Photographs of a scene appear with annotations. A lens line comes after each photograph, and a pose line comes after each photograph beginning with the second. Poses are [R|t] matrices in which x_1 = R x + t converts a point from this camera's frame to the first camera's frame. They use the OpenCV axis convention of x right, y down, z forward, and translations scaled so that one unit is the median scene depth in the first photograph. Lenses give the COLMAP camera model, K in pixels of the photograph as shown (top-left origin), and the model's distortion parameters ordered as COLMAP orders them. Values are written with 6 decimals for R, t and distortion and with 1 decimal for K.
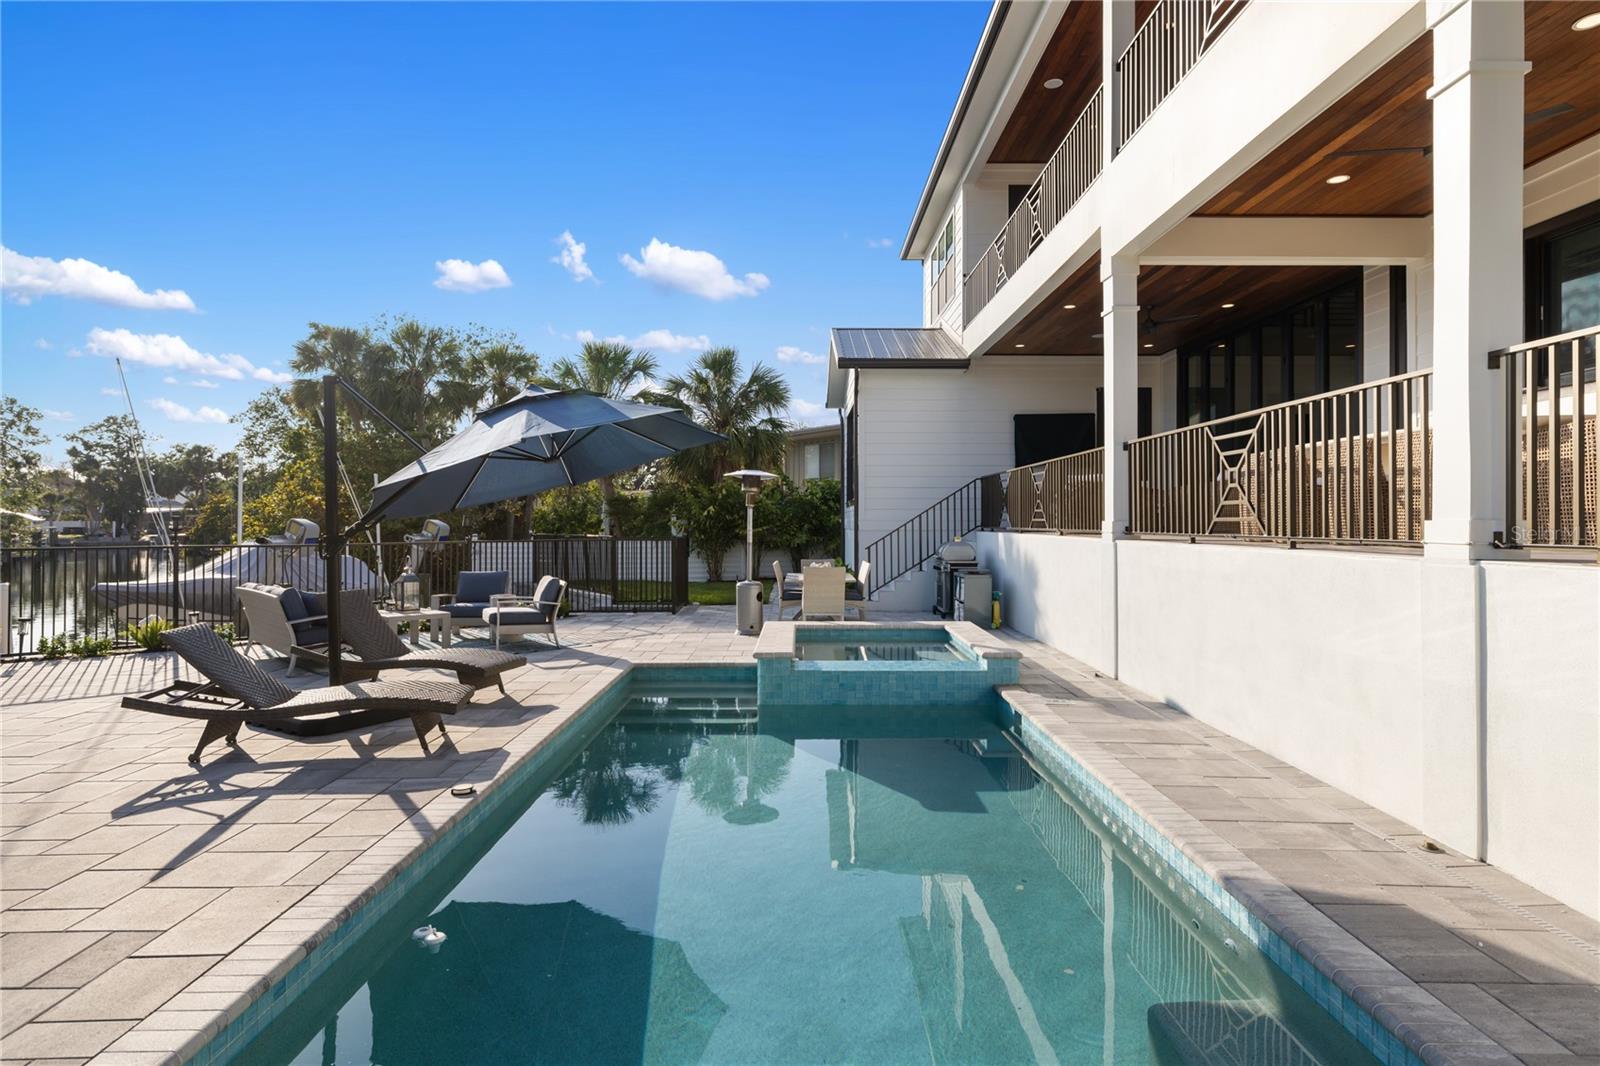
lens RADIAL K [[873.8, 0, 799.1], [0, 873.8, 521.9], [0, 0, 1]] dist [-0.000929, 0.000751]
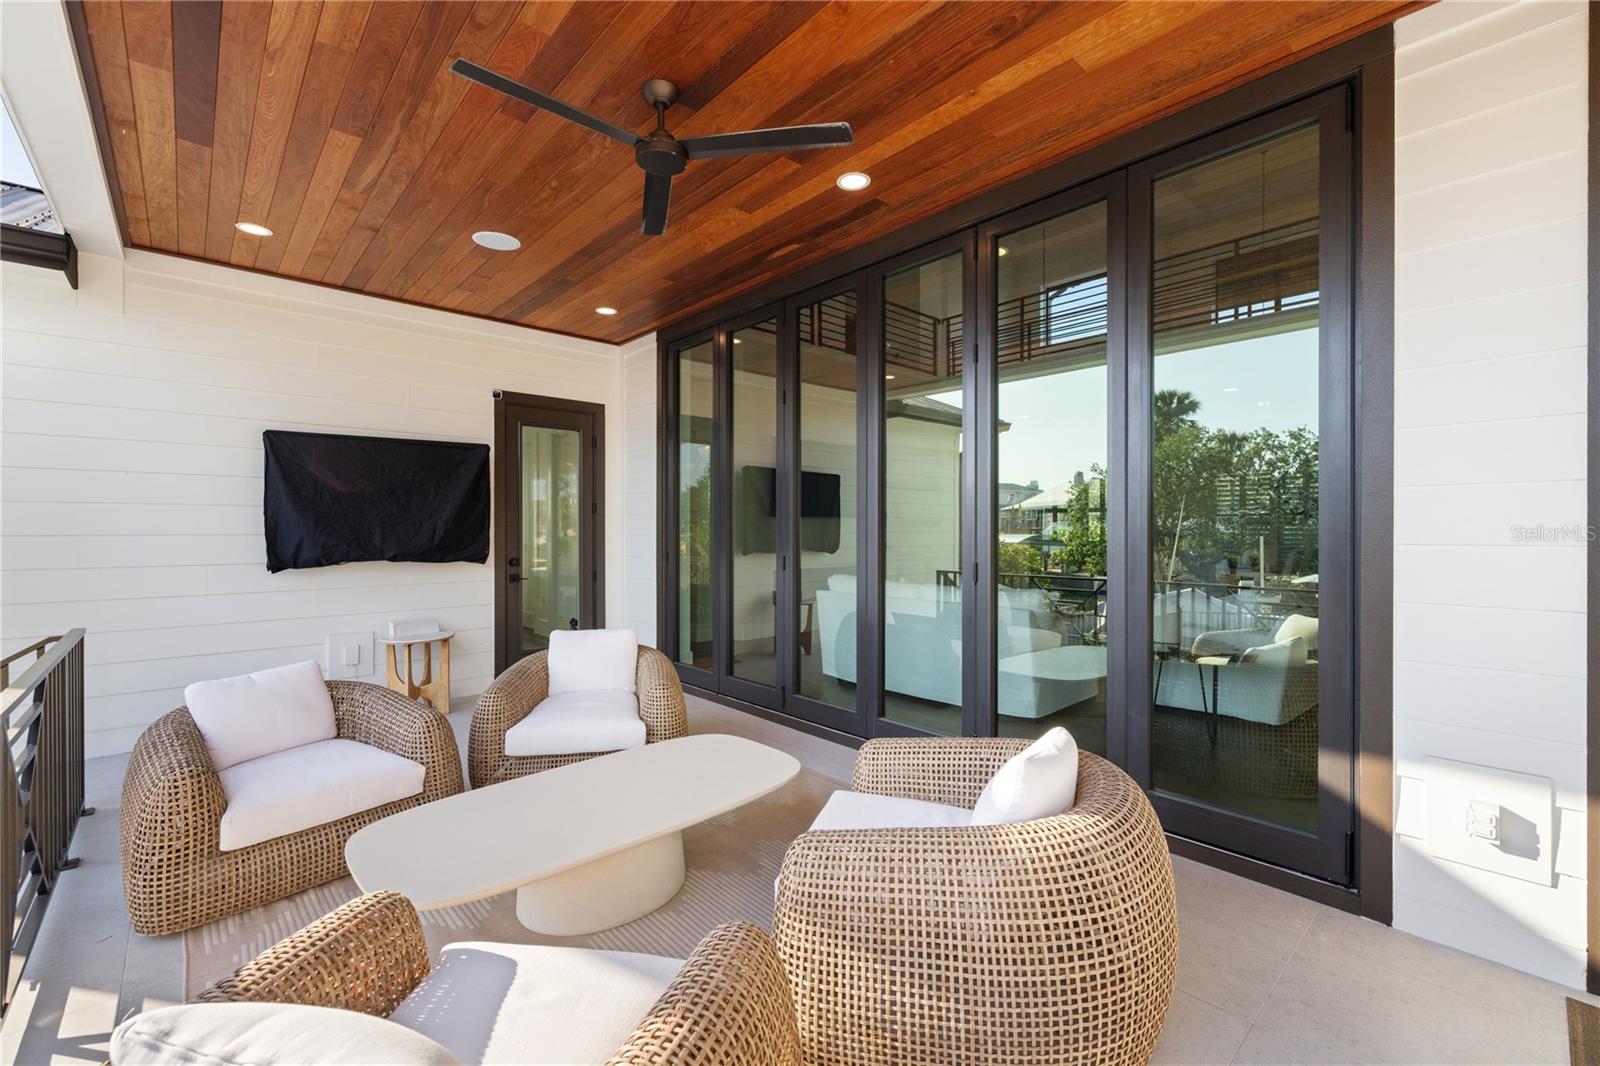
lens RADIAL K [[680.4, 0, 800.0], [0, 680.4, 521.3], [0, 0, 1]] dist [0.000396, -0.000064]
pose [[0.740546, 0.007628, 0.671962, 0.215250], [0.000015, 0.999935, -0.011368, -0.077914], [-0.672005, 0.008429, 0.740498, 0.609896]]
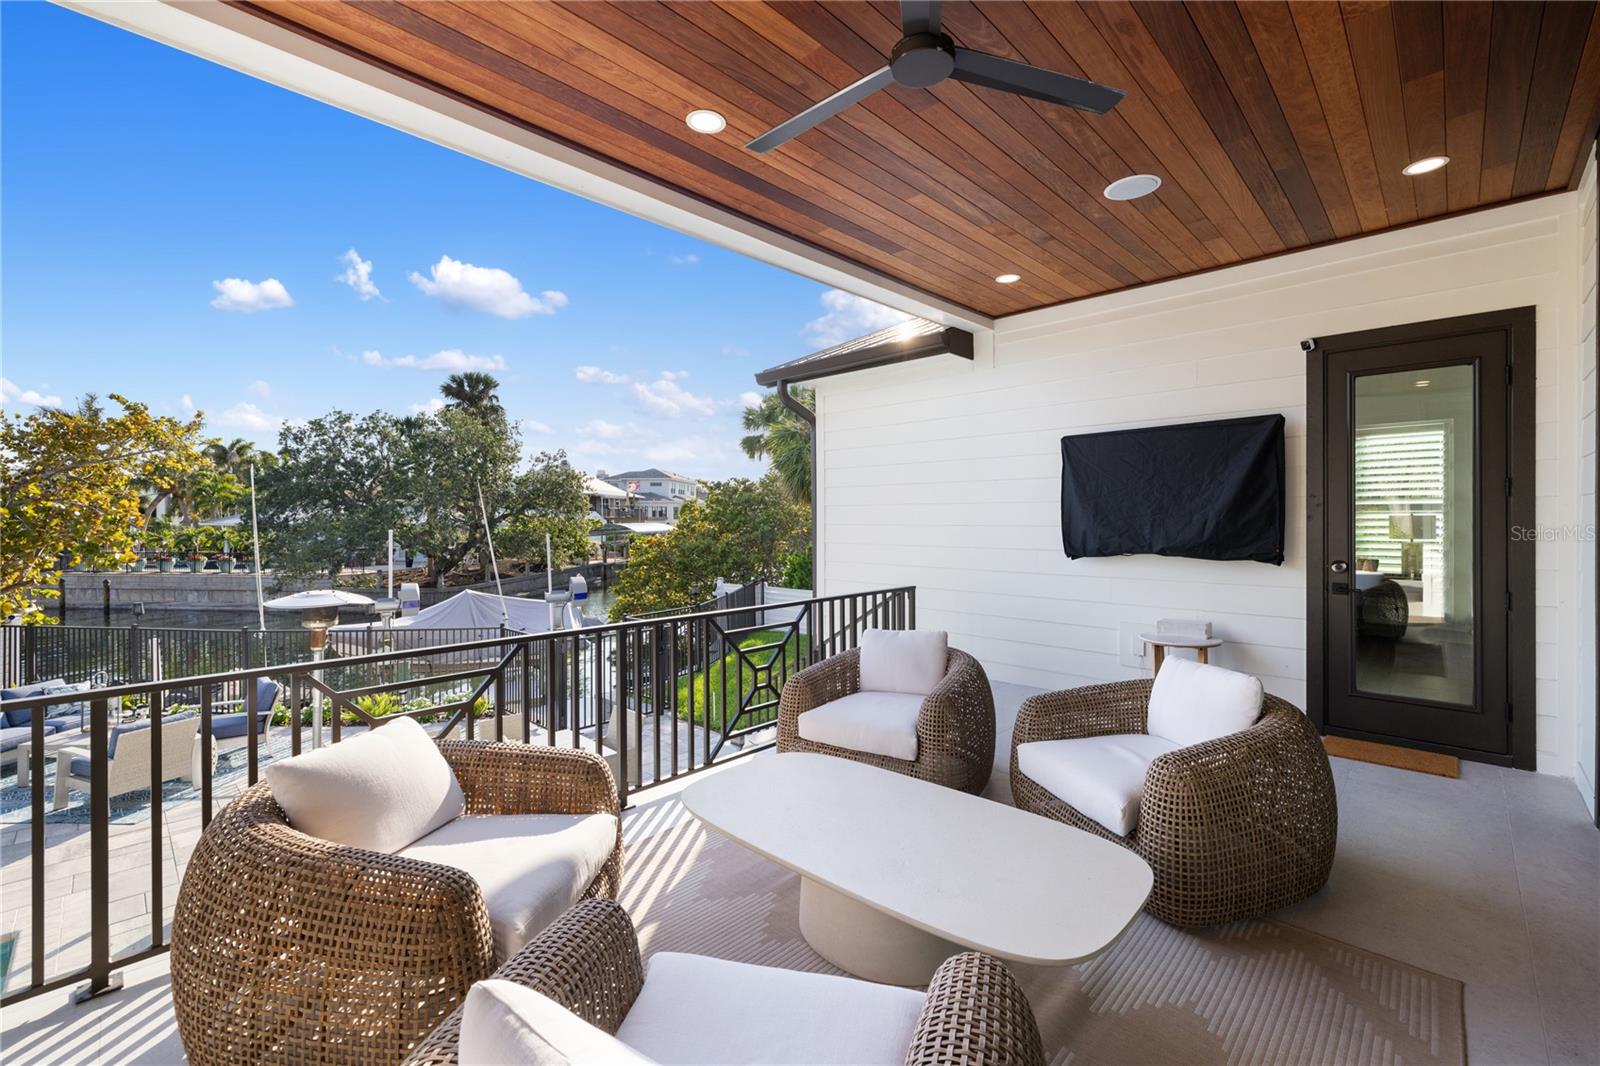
lens RADIAL K [[680.4, 0, 800.0], [0, 680.4, 521.3], [0, 0, 1]] dist [0.000396, -0.000064]
pose [[0.713405, -0.000455, -0.700752, 0.384235], [0.003061, 0.999992, 0.002468, -0.079100], [0.700745, -0.003905, 0.713401, 0.643095]]
